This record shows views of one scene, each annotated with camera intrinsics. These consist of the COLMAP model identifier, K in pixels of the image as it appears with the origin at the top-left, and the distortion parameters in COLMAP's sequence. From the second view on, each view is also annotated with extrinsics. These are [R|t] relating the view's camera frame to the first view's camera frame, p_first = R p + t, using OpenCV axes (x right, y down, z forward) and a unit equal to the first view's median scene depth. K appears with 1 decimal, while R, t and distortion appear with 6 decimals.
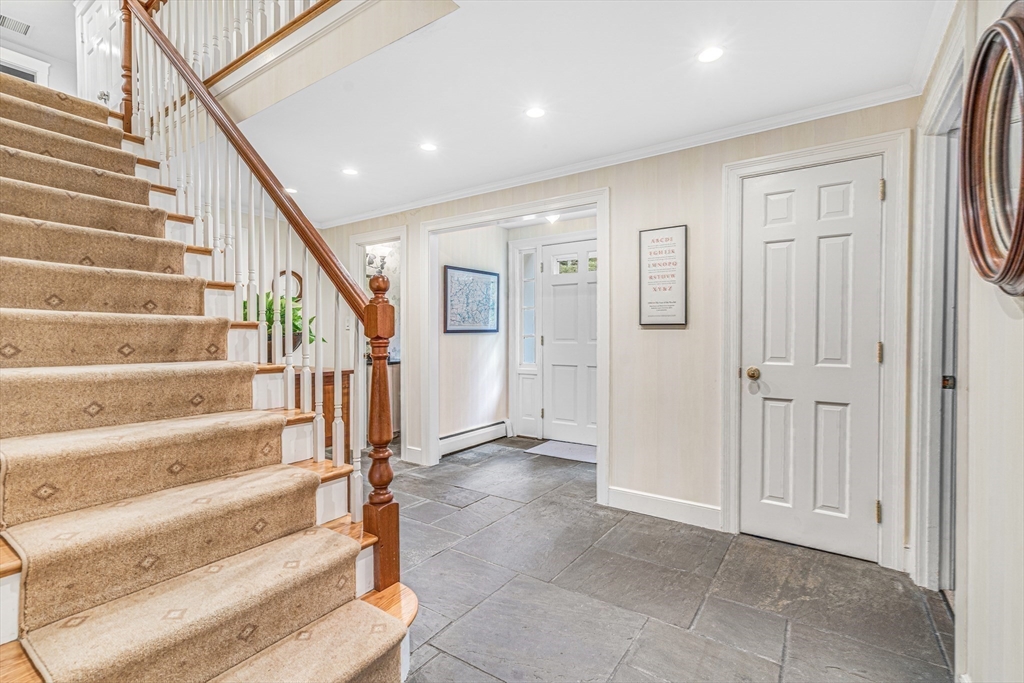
lens RADIAL K [[469.0, 0, 509.2], [0, 469.0, 337.7], [0, 0, 1]] dist [0.008825, 0.000605]
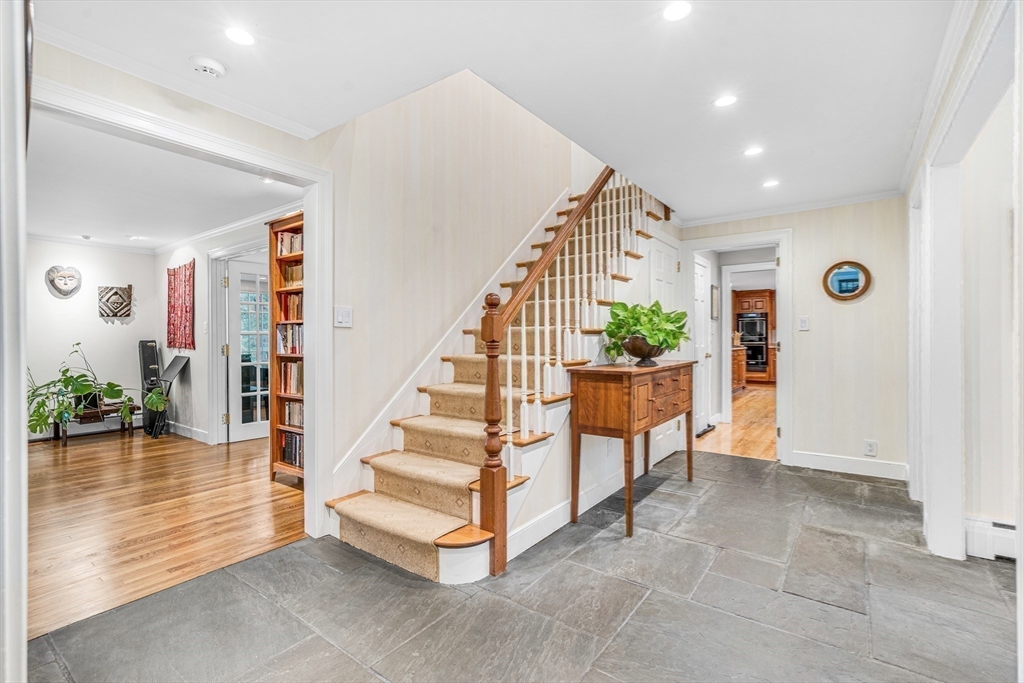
lens RADIAL K [[469.0, 0, 509.2], [0, 469.0, 337.7], [0, 0, 1]] dist [0.008825, 0.000605]
pose [[-0.040309, -0.001246, -0.999187, 0.499529], [0.002482, 0.999996, -0.001347, -0.004161], [0.999184, -0.002534, -0.040305, 0.528115]]
